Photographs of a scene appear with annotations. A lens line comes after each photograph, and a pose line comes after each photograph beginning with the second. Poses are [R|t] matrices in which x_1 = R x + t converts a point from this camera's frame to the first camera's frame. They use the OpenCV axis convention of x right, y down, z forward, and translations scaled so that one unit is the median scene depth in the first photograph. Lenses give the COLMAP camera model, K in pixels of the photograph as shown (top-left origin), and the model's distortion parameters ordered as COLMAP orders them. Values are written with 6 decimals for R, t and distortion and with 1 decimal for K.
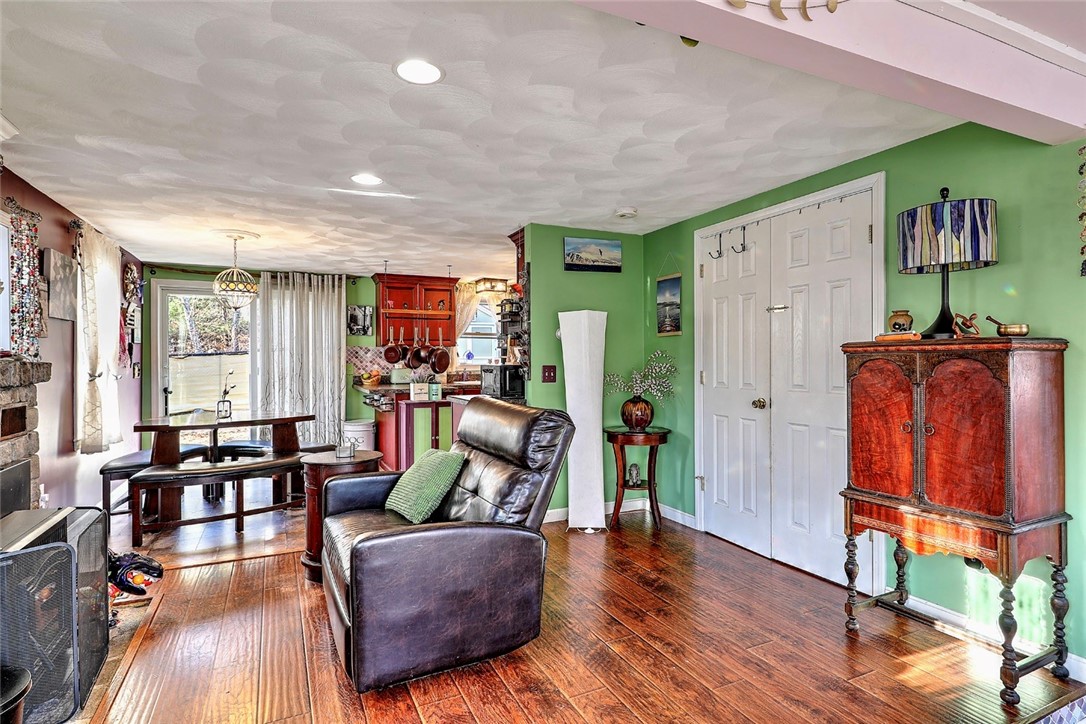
lens RADIAL K [[559.5, 0, 544.6], [0, 559.5, 362.6], [0, 0, 1]] dist [0.002095, 0.000125]
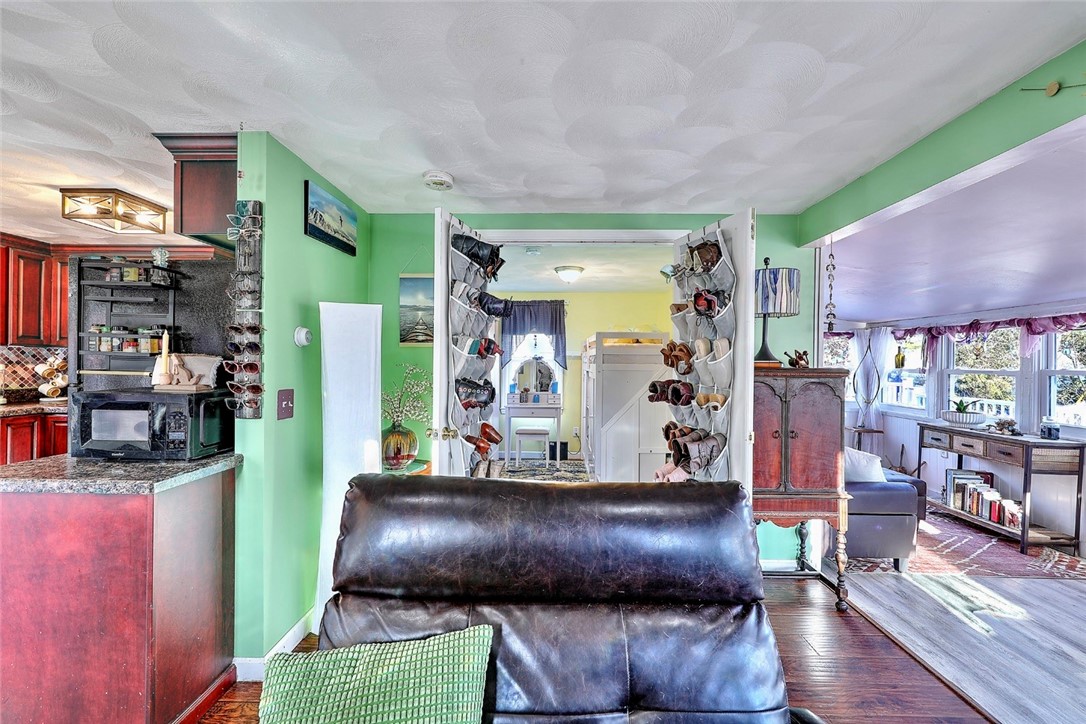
lens RADIAL K [[445.2, 0, 543.8], [0, 445.2, 363.7], [0, 0, 1]] dist [0.000760, -0.000114]
pose [[0.449837, 0.005019, 0.893097, -0.292483], [-0.008595, 0.999962, -0.001290, -0.024062], [-0.893069, -0.007095, 0.449863, 0.562383]]
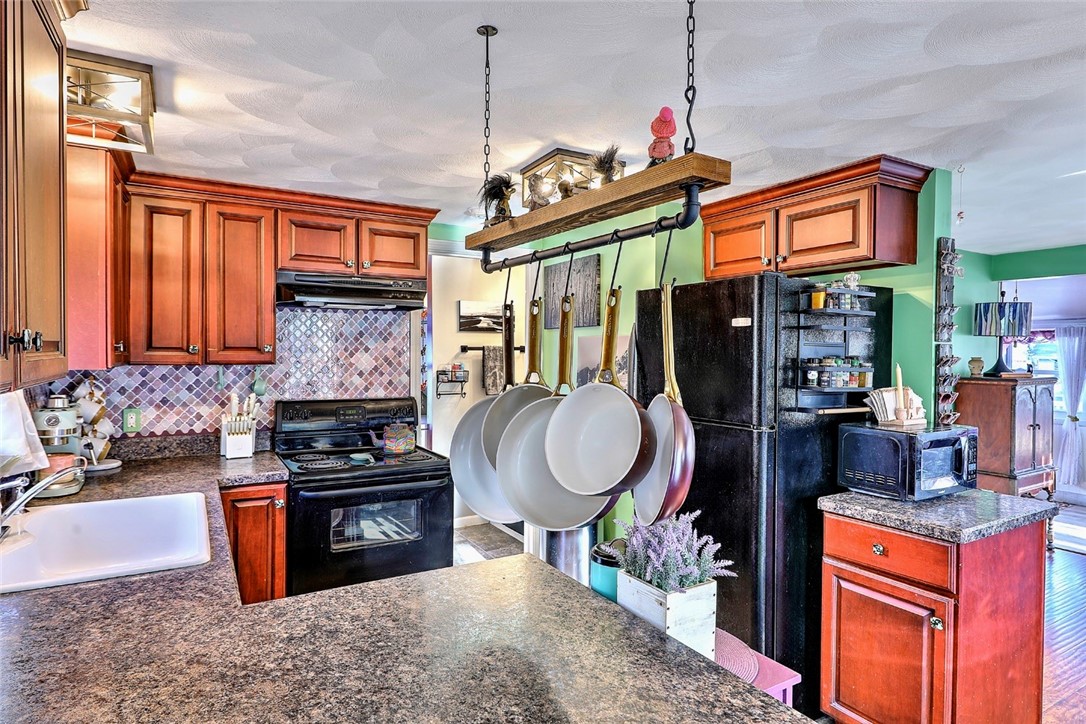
lens RADIAL K [[608.0, 0, 543.6], [0, 608.0, 361.0], [0, 0, 1]] dist [0.002075, -0.000613]
pose [[-0.083085, -0.013148, 0.996456, -0.618128], [-0.000736, 0.999914, 0.013132, -0.064352], [-0.996542, 0.000358, -0.083087, 1.477058]]
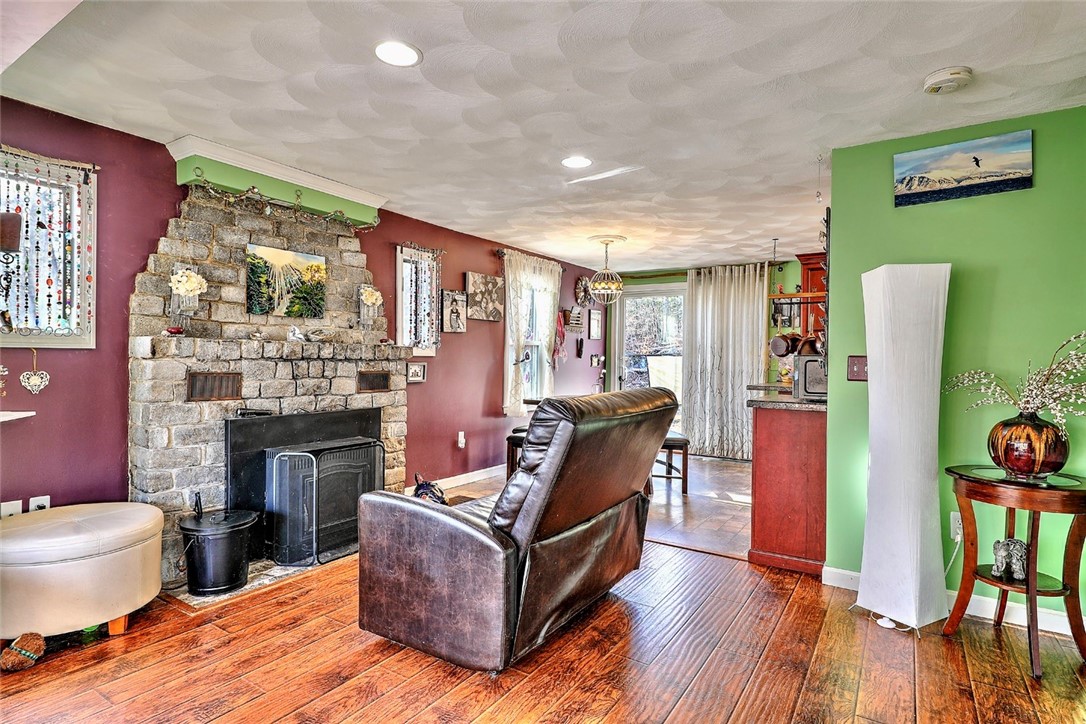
lens RADIAL K [[559.5, 0, 544.6], [0, 559.5, 362.6], [0, 0, 1]] dist [0.002095, 0.000125]
pose [[0.520201, 0.015625, -0.853901, 0.388742], [-0.020738, 0.999769, 0.005661, 0.018048], [0.853792, 0.014764, 0.520405, 0.339364]]
